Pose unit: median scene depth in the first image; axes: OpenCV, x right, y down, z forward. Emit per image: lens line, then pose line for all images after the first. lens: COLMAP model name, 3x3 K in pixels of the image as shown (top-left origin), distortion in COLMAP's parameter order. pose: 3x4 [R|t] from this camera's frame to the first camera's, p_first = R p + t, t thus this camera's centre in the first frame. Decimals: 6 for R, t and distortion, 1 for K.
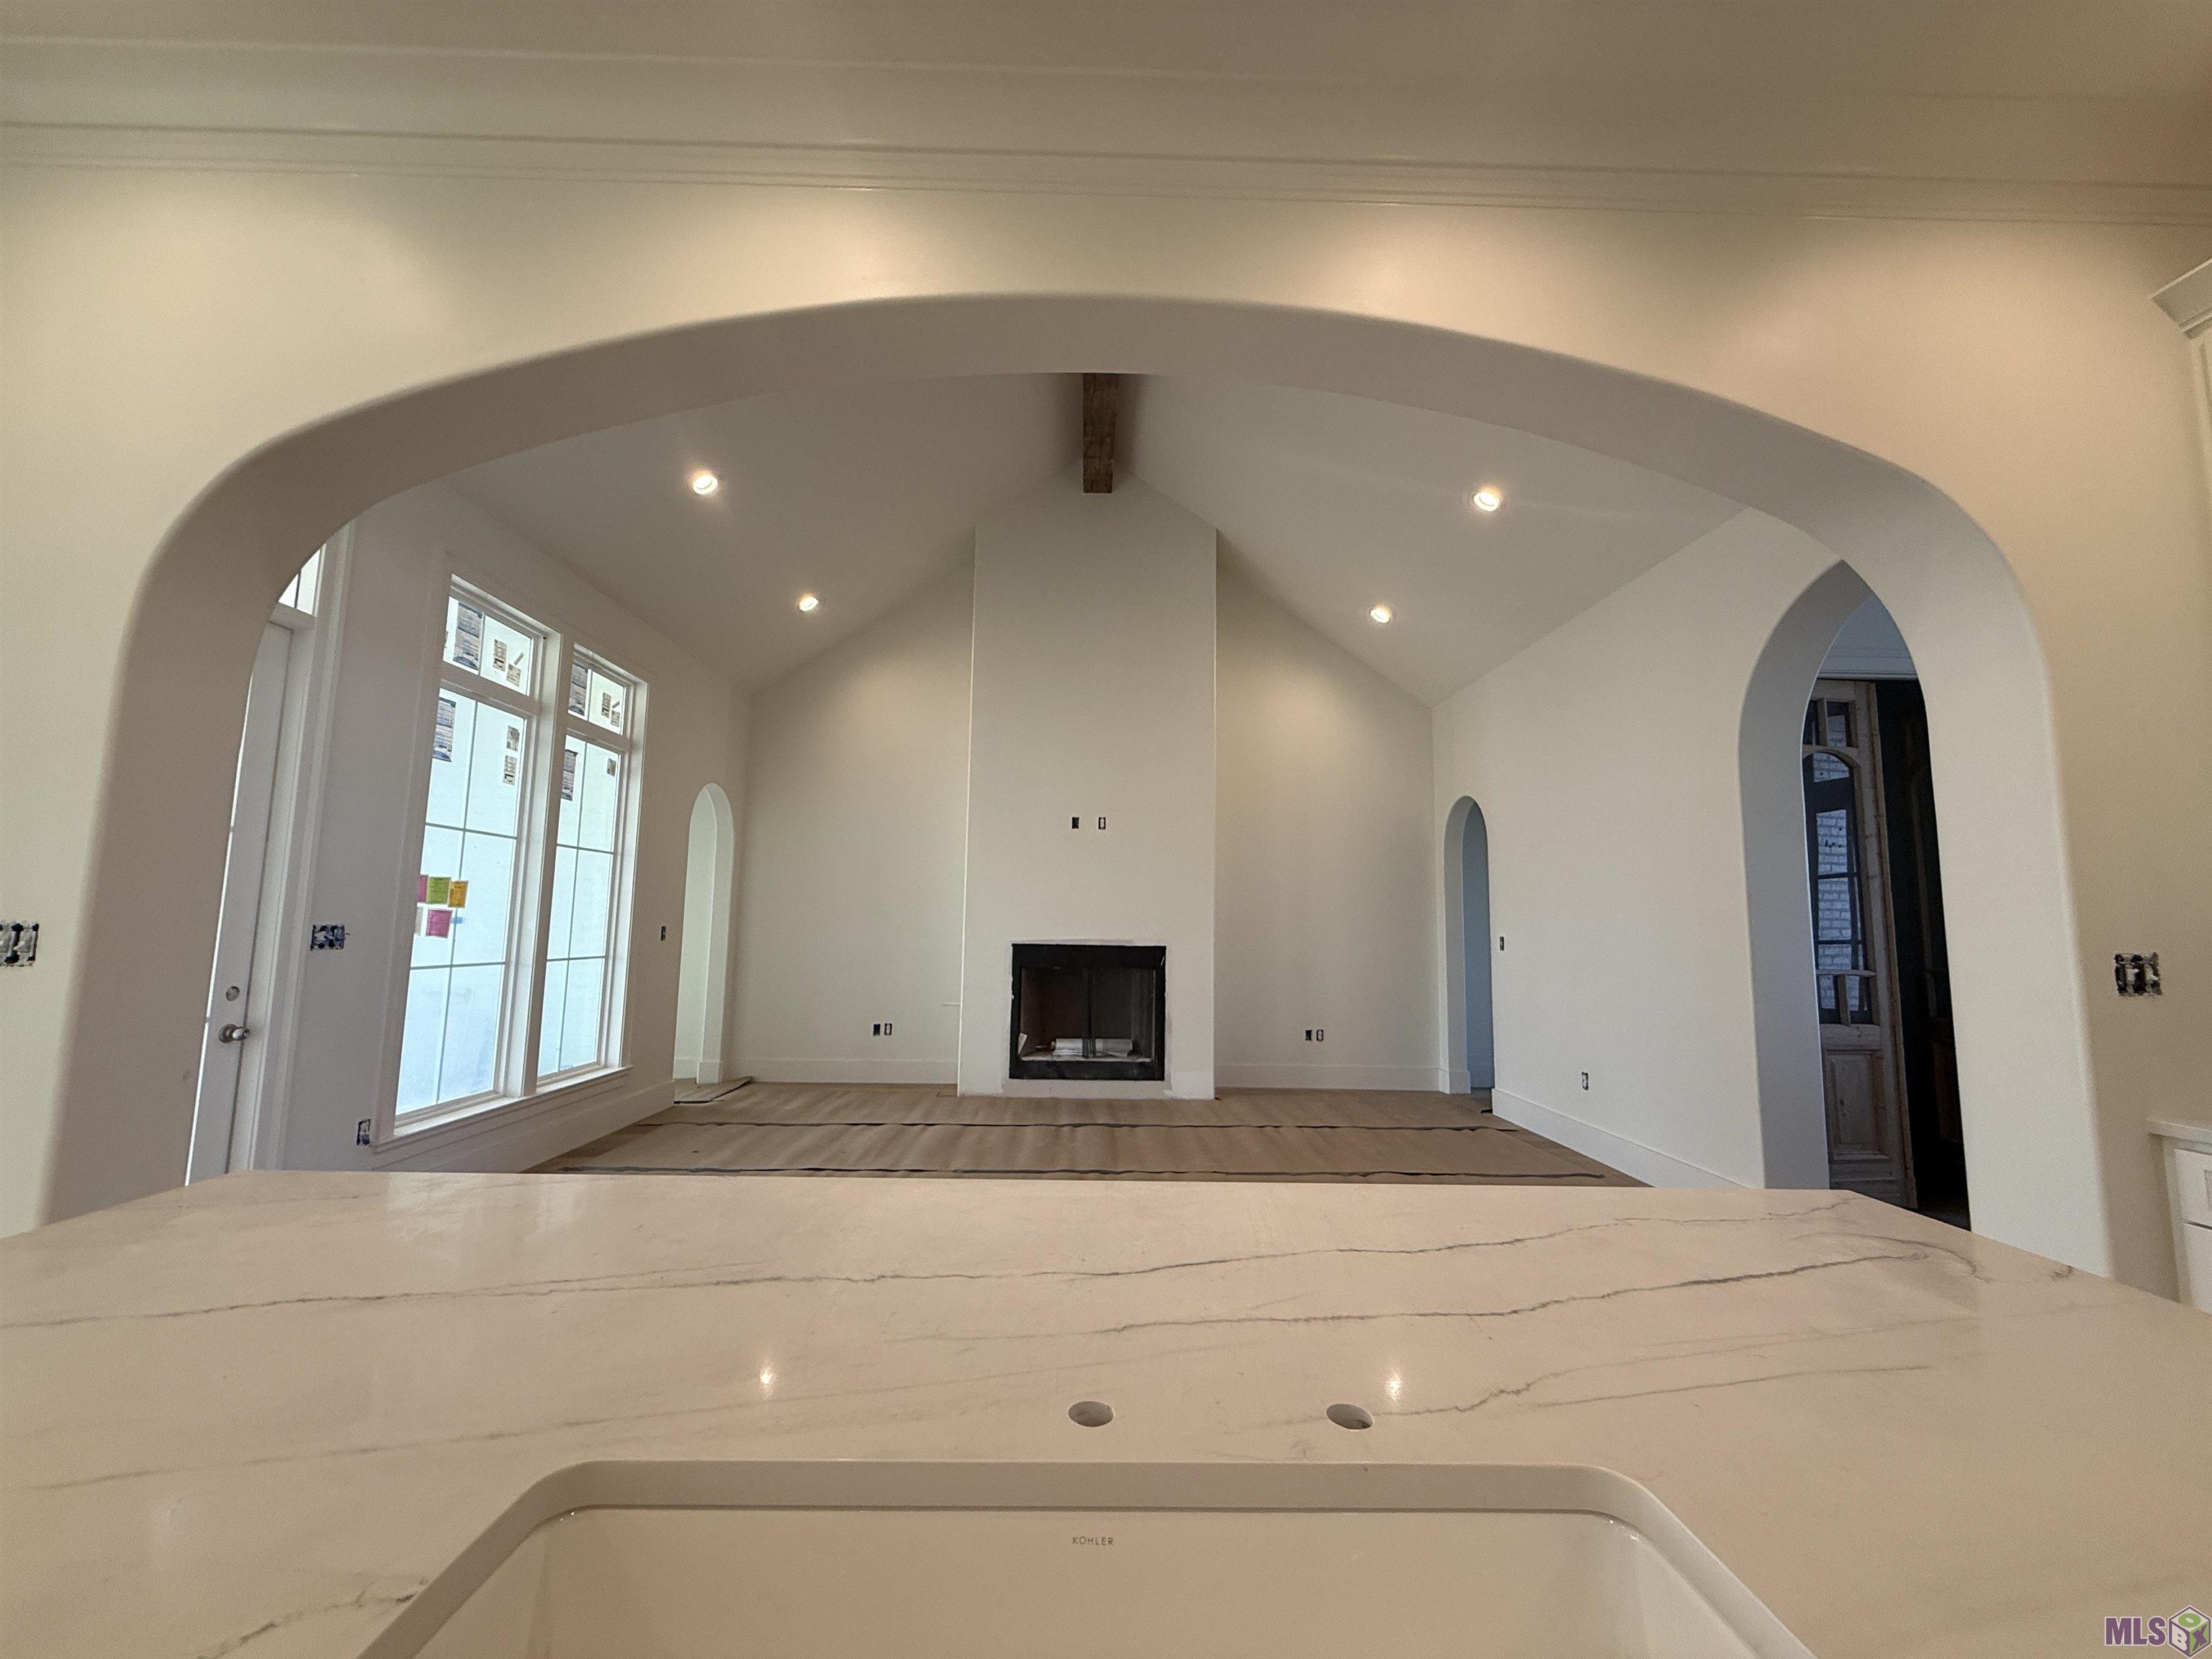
lens RADIAL K [[882.3, 0, 1106.0], [0, 882.3, 829.5], [0, 0, 1]] dist [-0.000167, 0.000237]
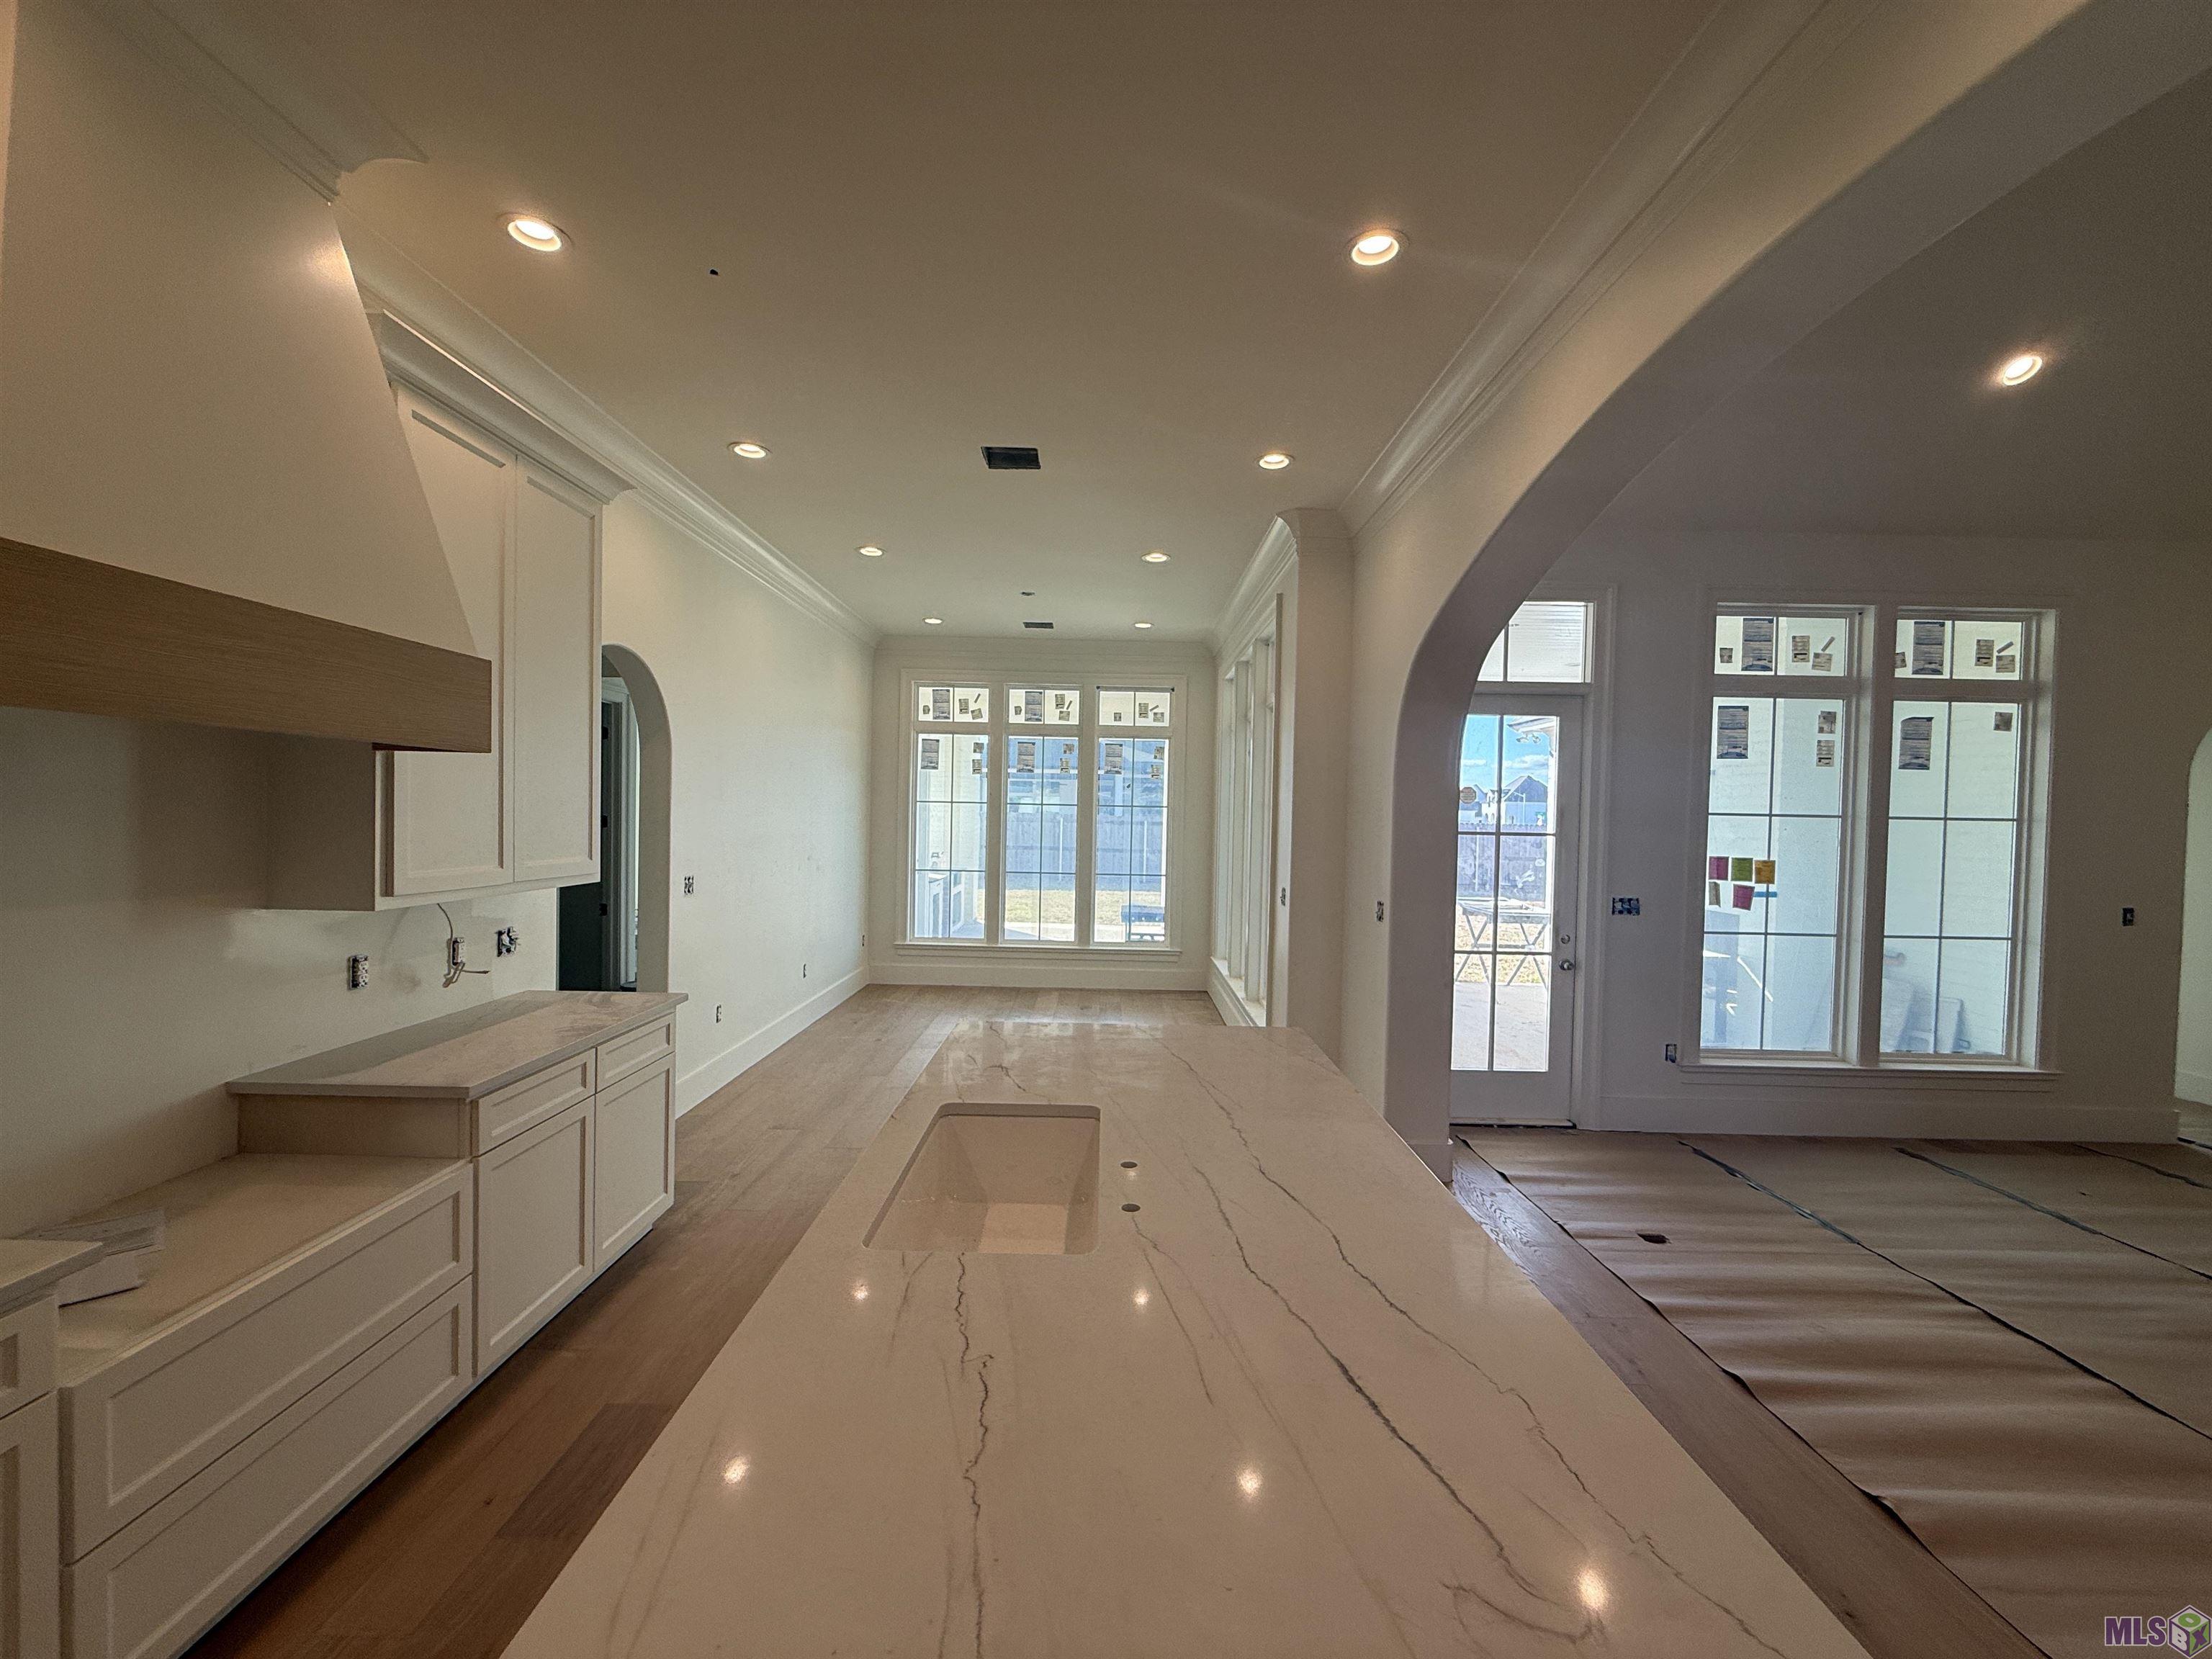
lens RADIAL K [[882.3, 0, 1106.0], [0, 882.3, 829.5], [0, 0, 1]] dist [-0.000167, 0.000237]
pose [[-0.018126, -0.001354, -0.999835, 0.395703], [0.090561, 0.995886, -0.002990, -0.052013], [0.995726, -0.090600, -0.017929, 0.160272]]
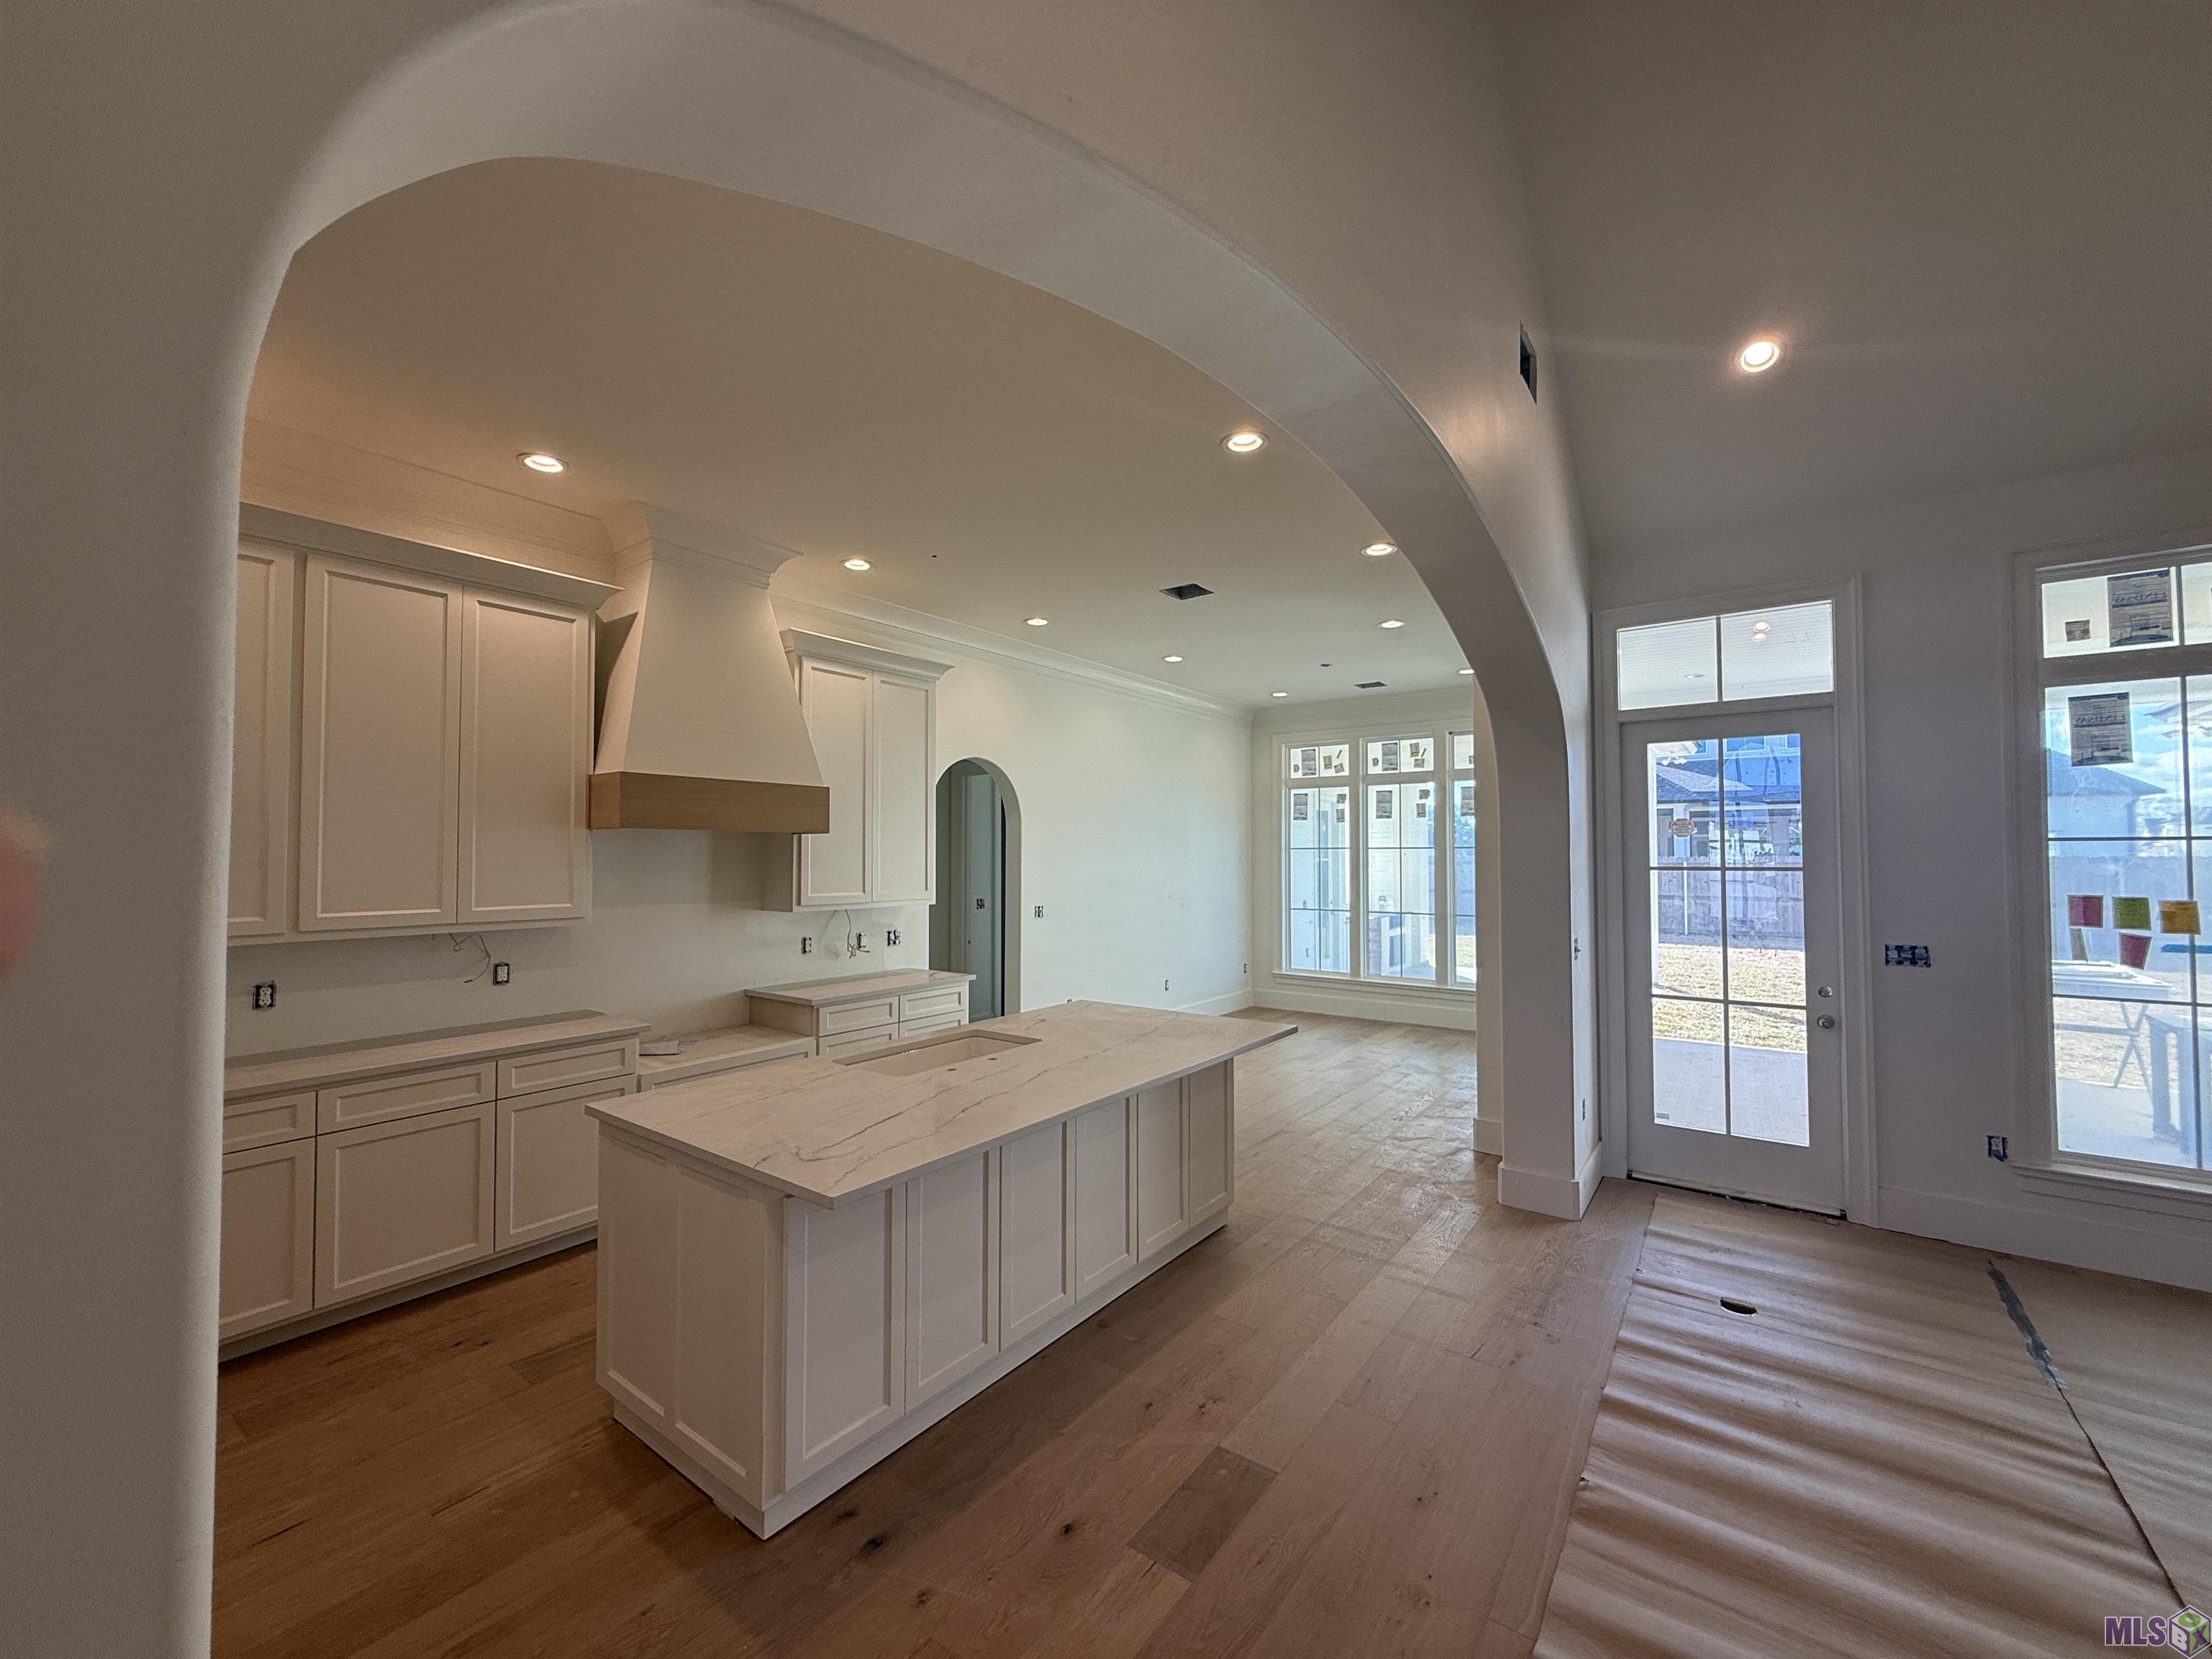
lens RADIAL K [[881.4, 0, 1101.4], [0, 881.4, 832.7], [0, 0, 1]] dist [-0.000208, -0.000412]
pose [[-0.614888, -0.037903, -0.787703, 0.497796], [0.078732, 0.990904, -0.109139, 0.004658], [0.784675, -0.129125, -0.606310, 0.664606]]
